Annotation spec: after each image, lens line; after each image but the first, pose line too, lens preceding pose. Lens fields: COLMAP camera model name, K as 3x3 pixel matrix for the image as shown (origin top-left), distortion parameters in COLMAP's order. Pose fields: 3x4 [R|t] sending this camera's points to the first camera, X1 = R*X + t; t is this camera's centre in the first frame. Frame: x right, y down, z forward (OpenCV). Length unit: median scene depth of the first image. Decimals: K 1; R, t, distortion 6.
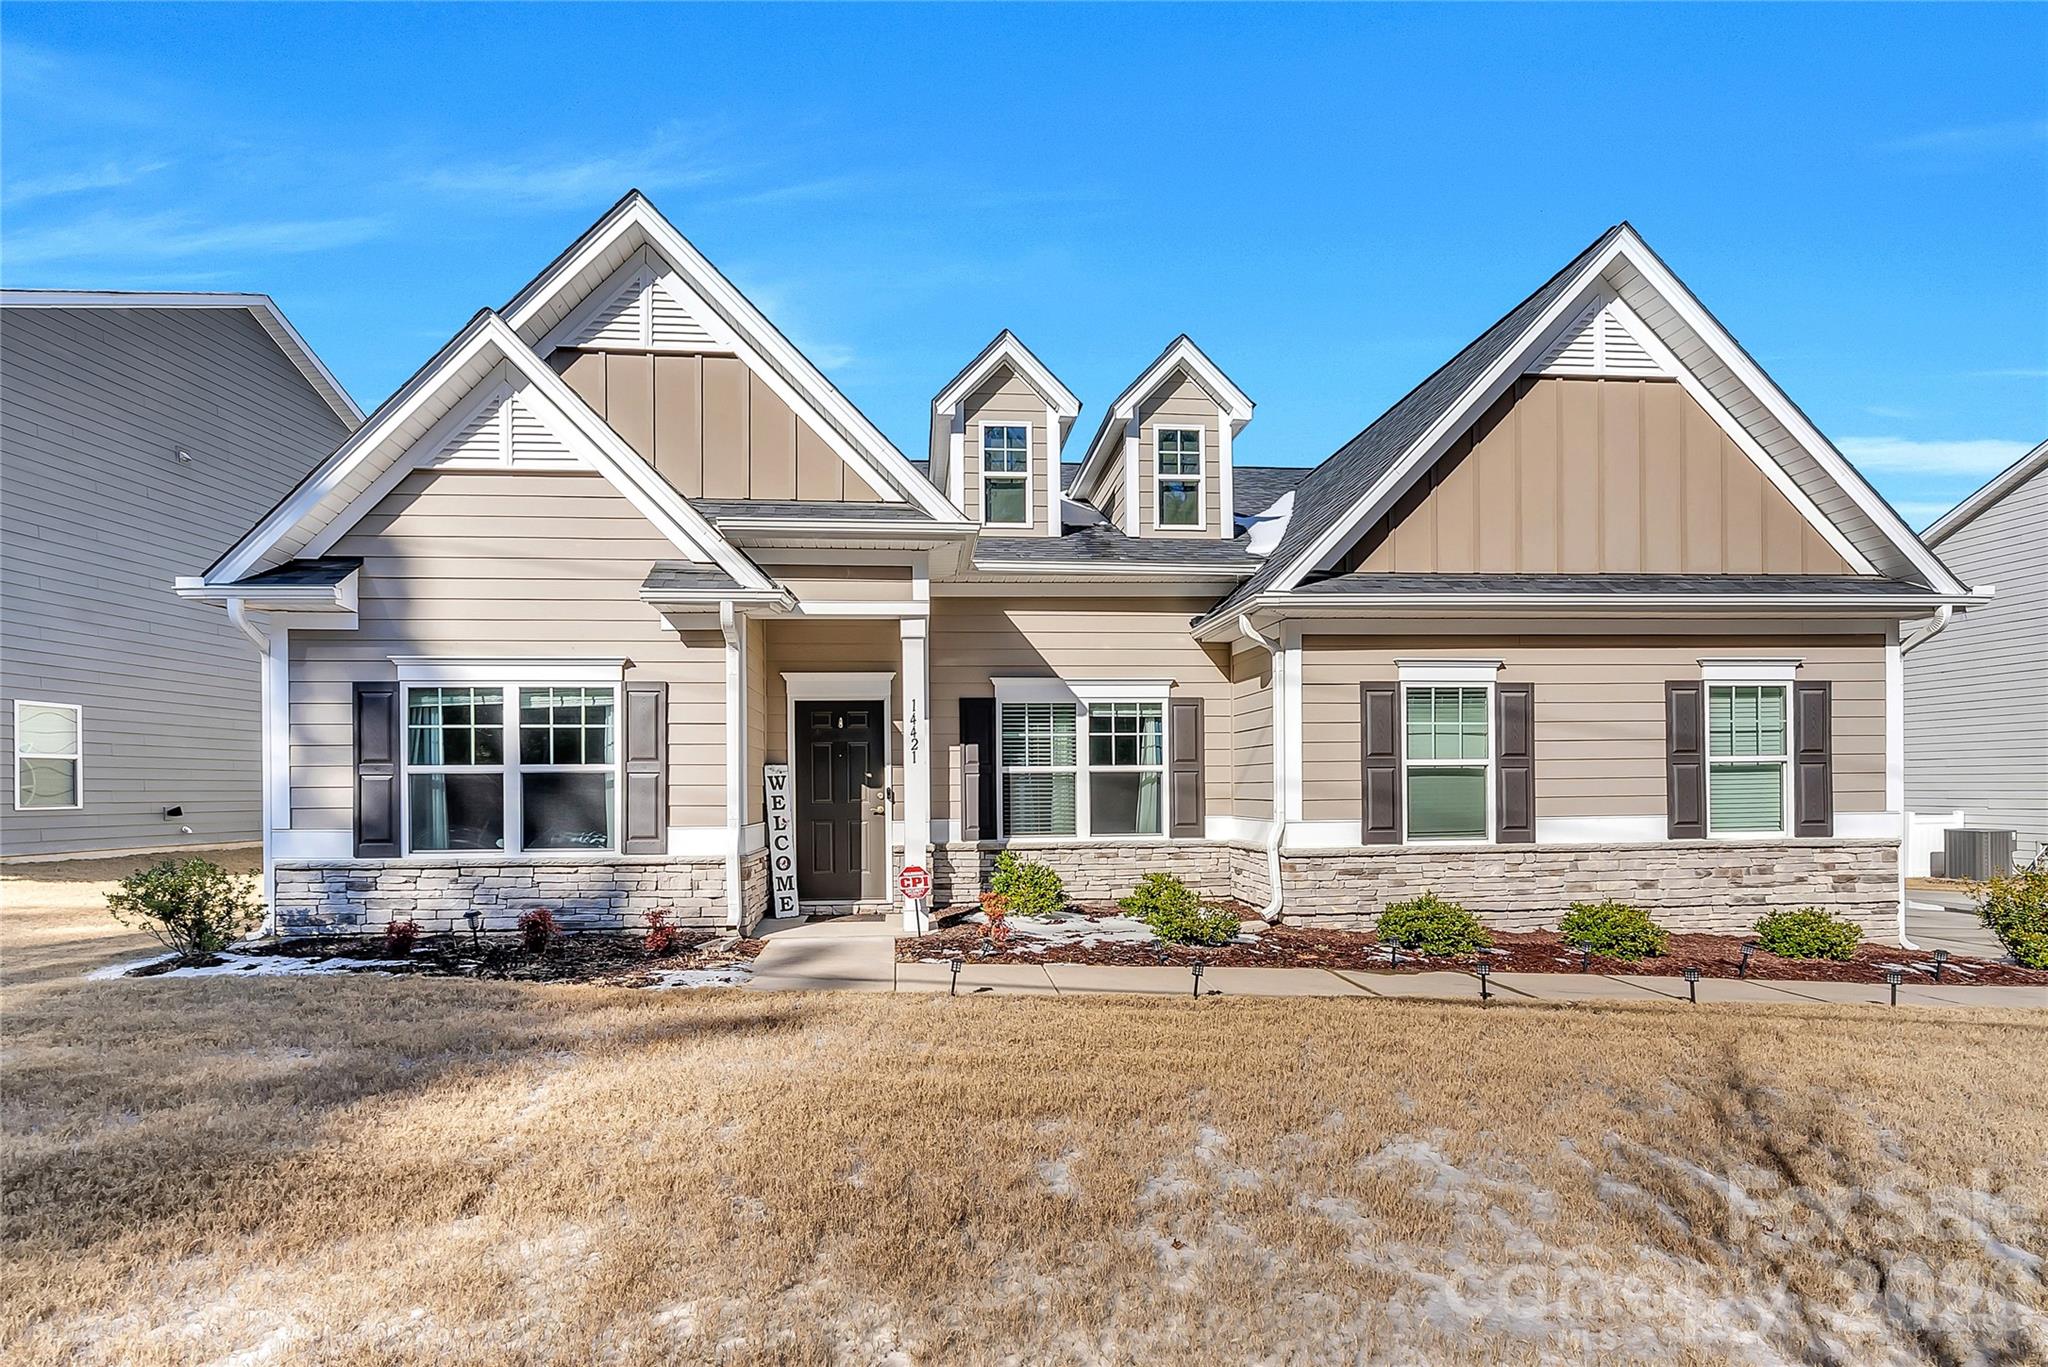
lens RADIAL K [[821.3, 0, 1023.5], [0, 821.3, 688.9], [0, 0, 1]] dist [-0.002219, 0.000518]
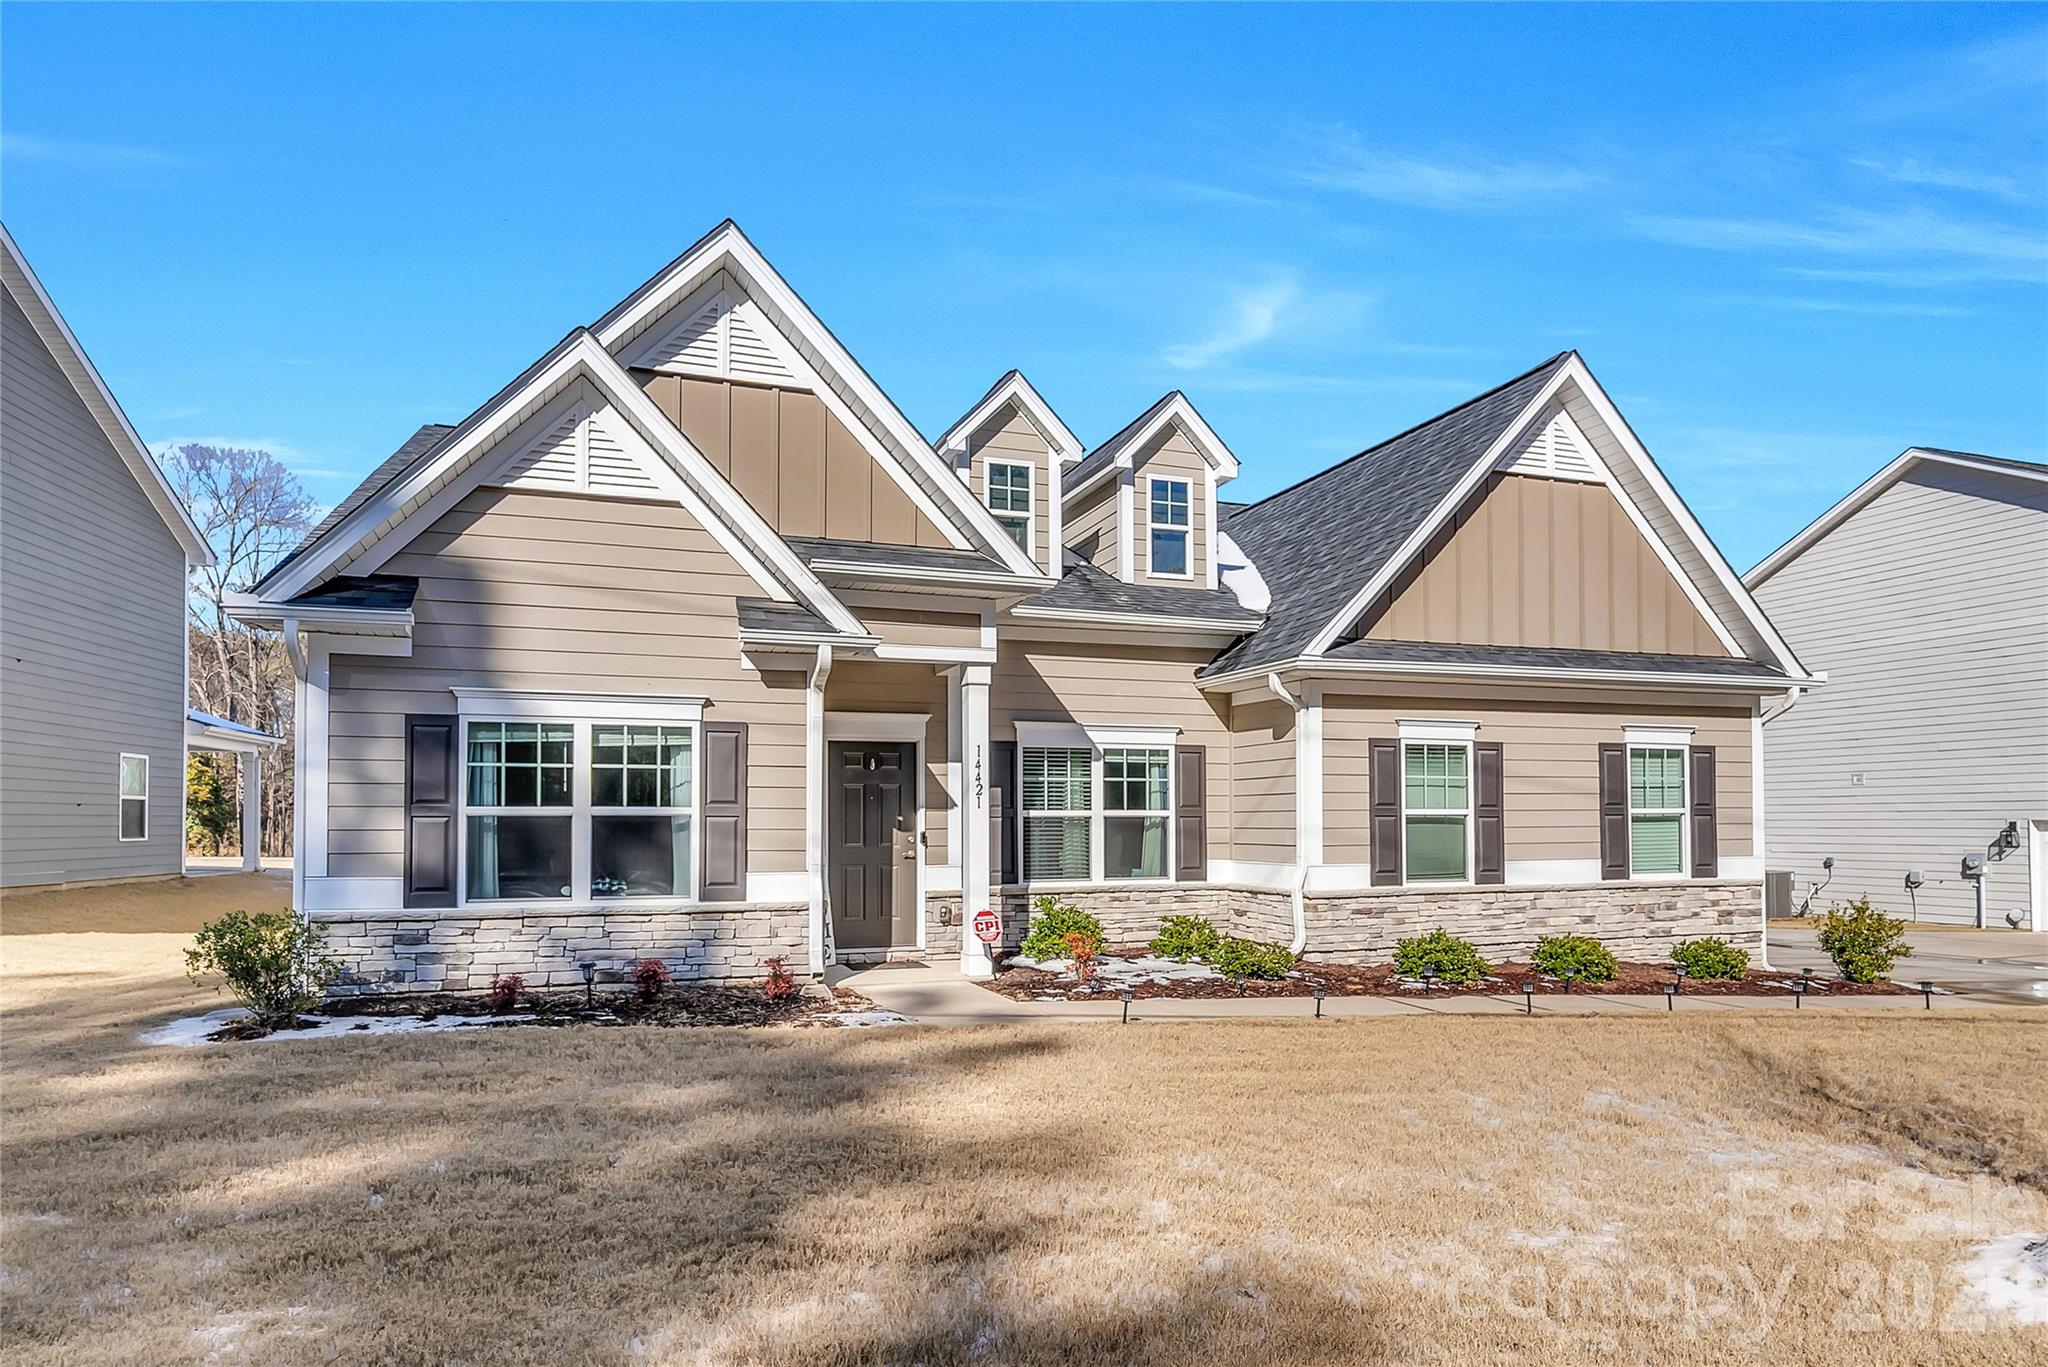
lens RADIAL K [[938.7, 0, 1024.8], [0, 938.7, 680.8], [0, 0, 1]] dist [0.003408, 0.000189]
pose [[0.977323, 0.038631, 0.208201, -0.320870], [-0.031702, 0.998830, -0.036516, -0.025630], [-0.209368, 0.029087, 0.977404, -0.146292]]
